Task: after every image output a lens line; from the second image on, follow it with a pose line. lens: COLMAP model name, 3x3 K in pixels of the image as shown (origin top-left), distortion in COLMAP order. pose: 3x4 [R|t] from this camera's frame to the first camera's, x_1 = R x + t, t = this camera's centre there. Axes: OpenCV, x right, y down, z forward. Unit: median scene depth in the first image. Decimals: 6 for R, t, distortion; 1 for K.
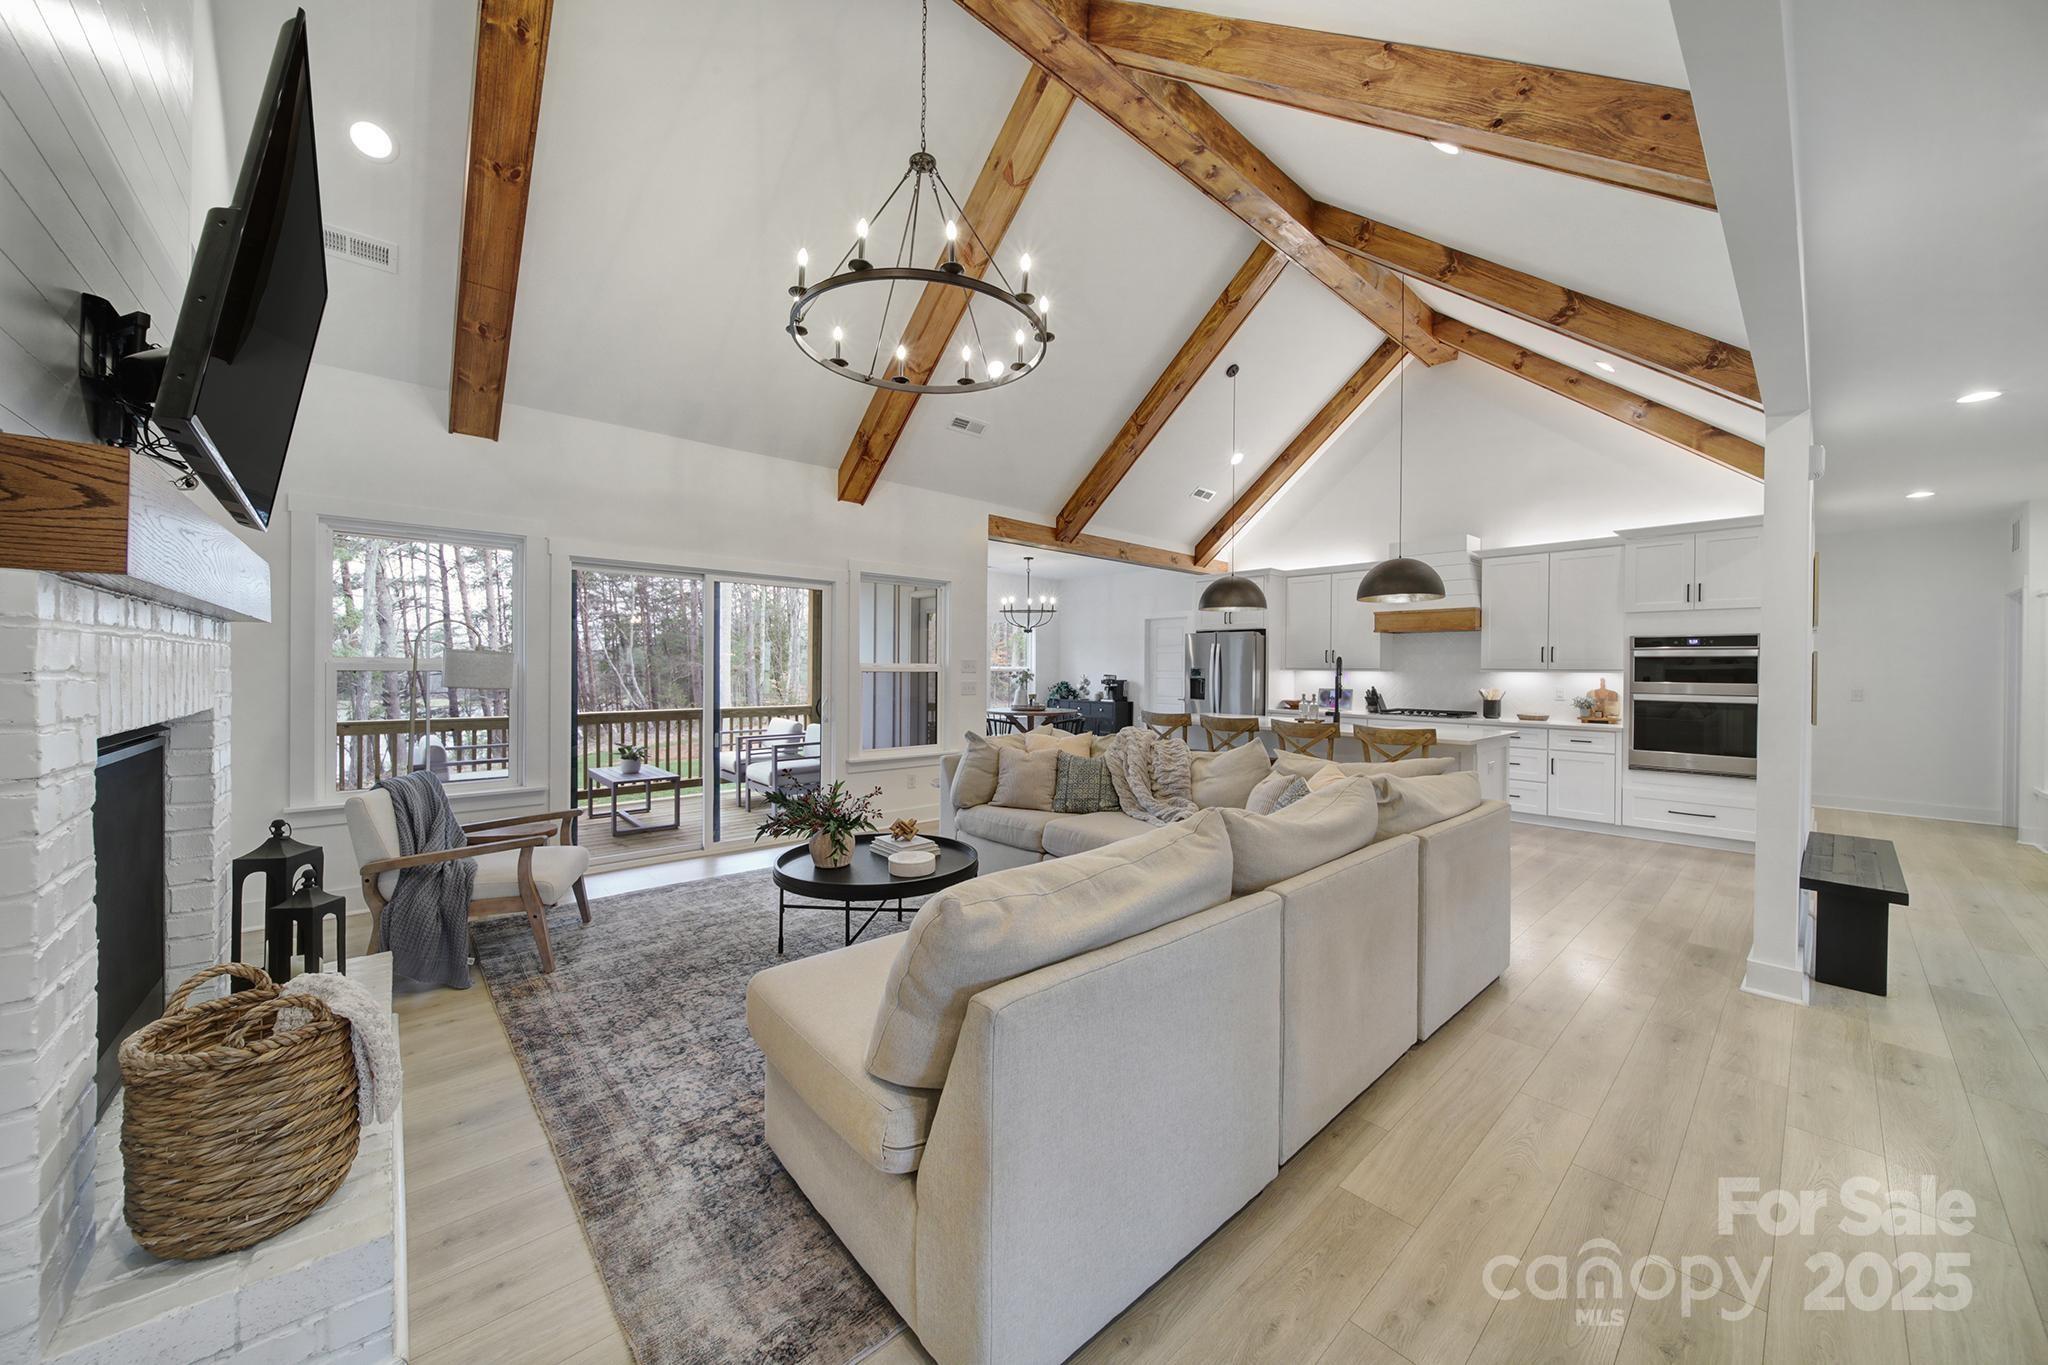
lens RADIAL K [[702.9, 0, 1019.3], [0, 702.9, 670.0], [0, 0, 1]] dist [-0.000124, 0.000004]
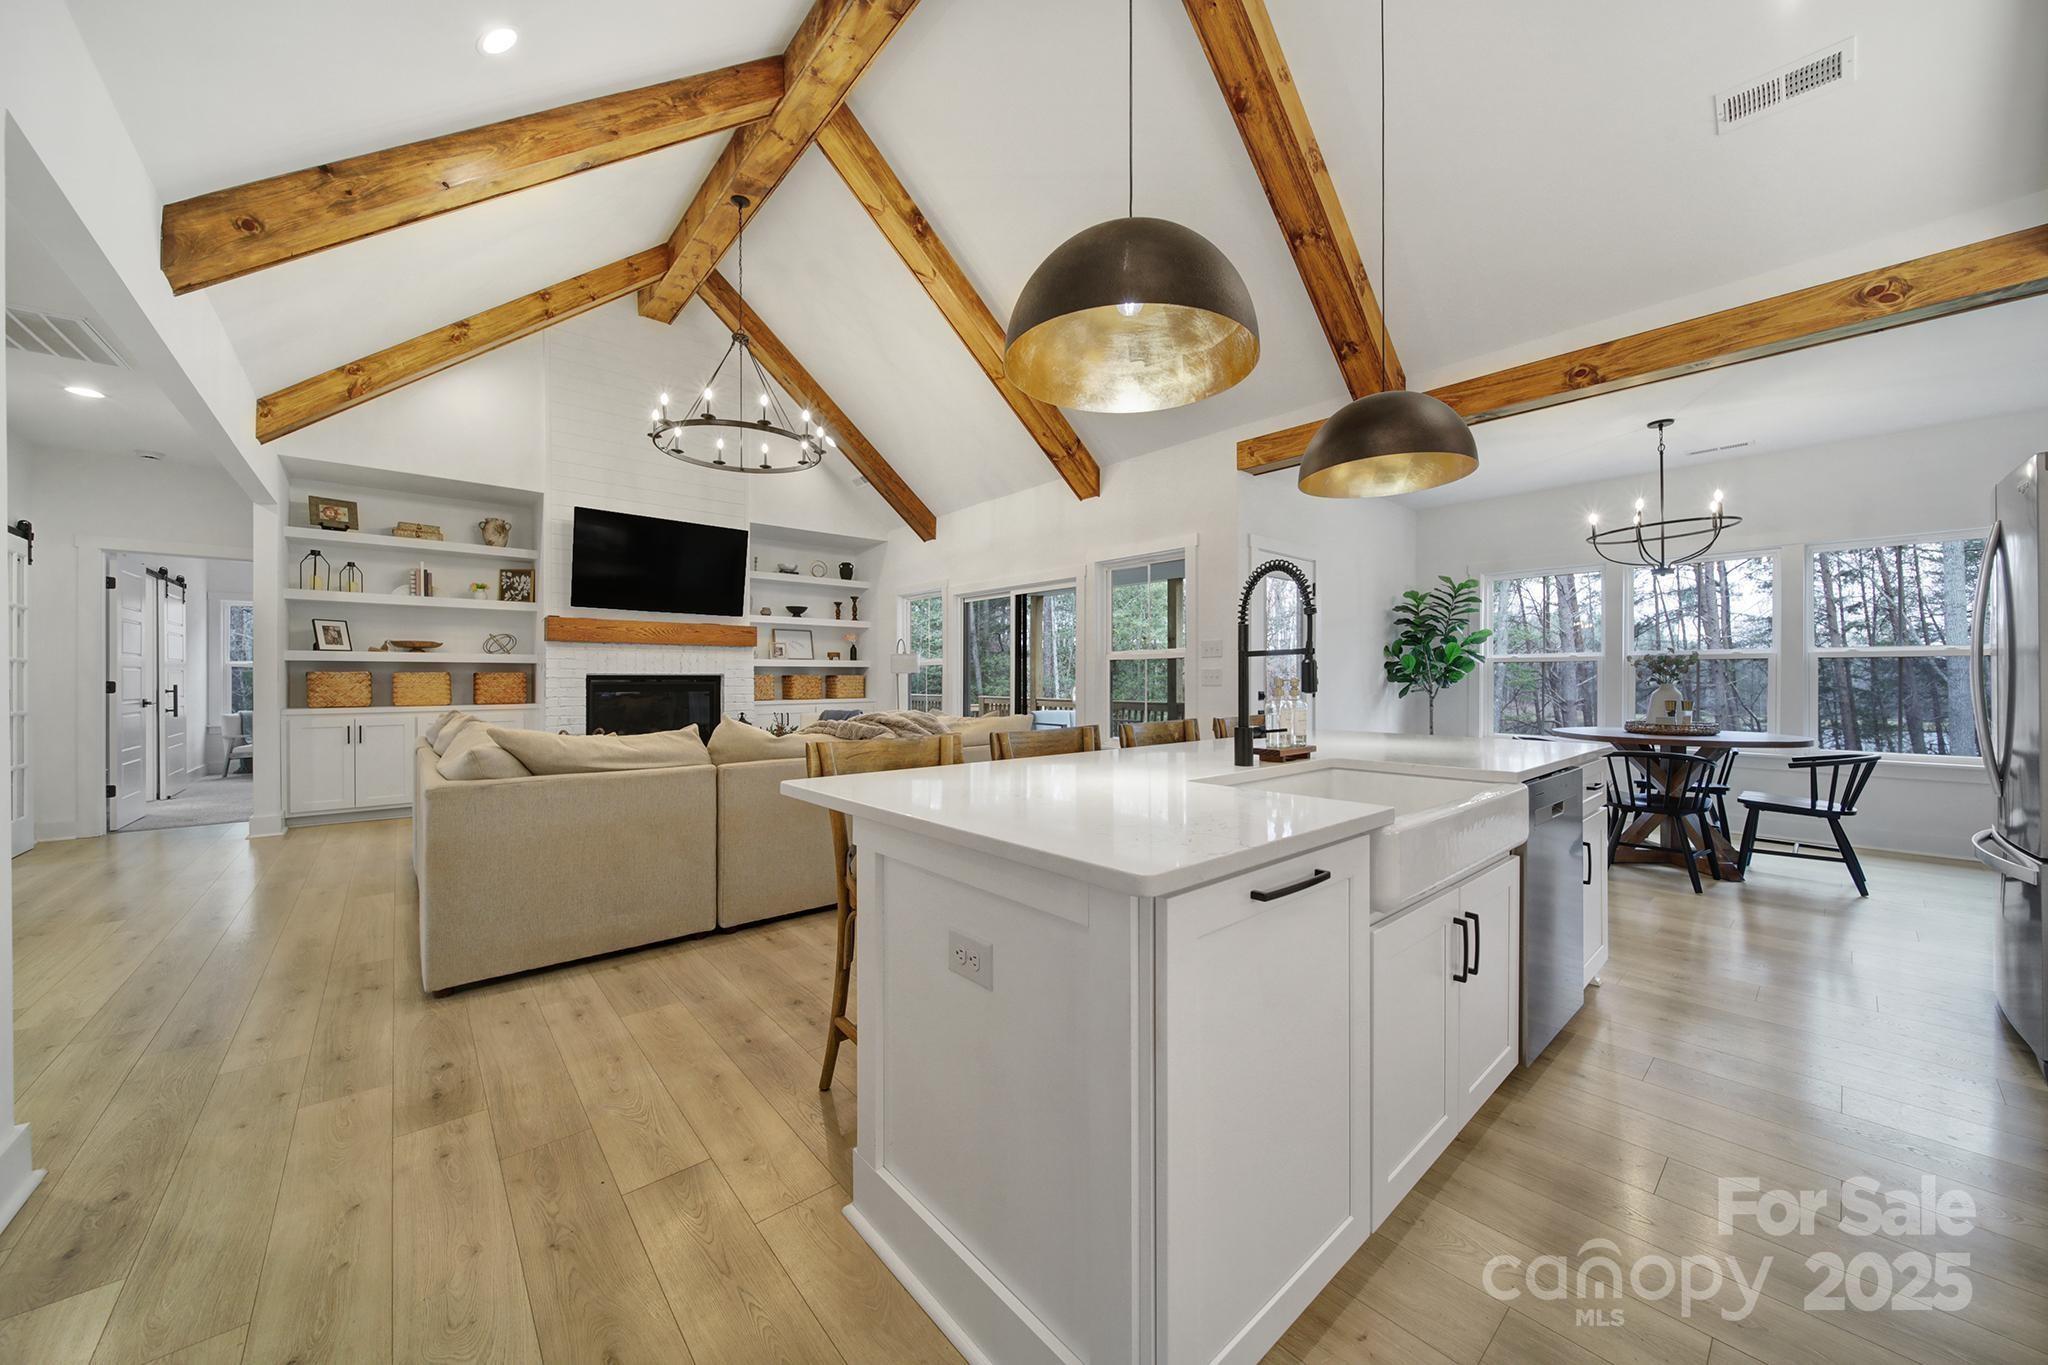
lens RADIAL K [[726.4, 0, 1030.9], [0, 726.4, 680.1], [0, 0, 1]] dist [0.000588, -0.000135]
pose [[-0.012249, -0.002356, -0.999922, 1.375527], [-0.005664, 0.999981, -0.002287, 0.051356], [0.999909, 0.005636, -0.012262, 1.545767]]
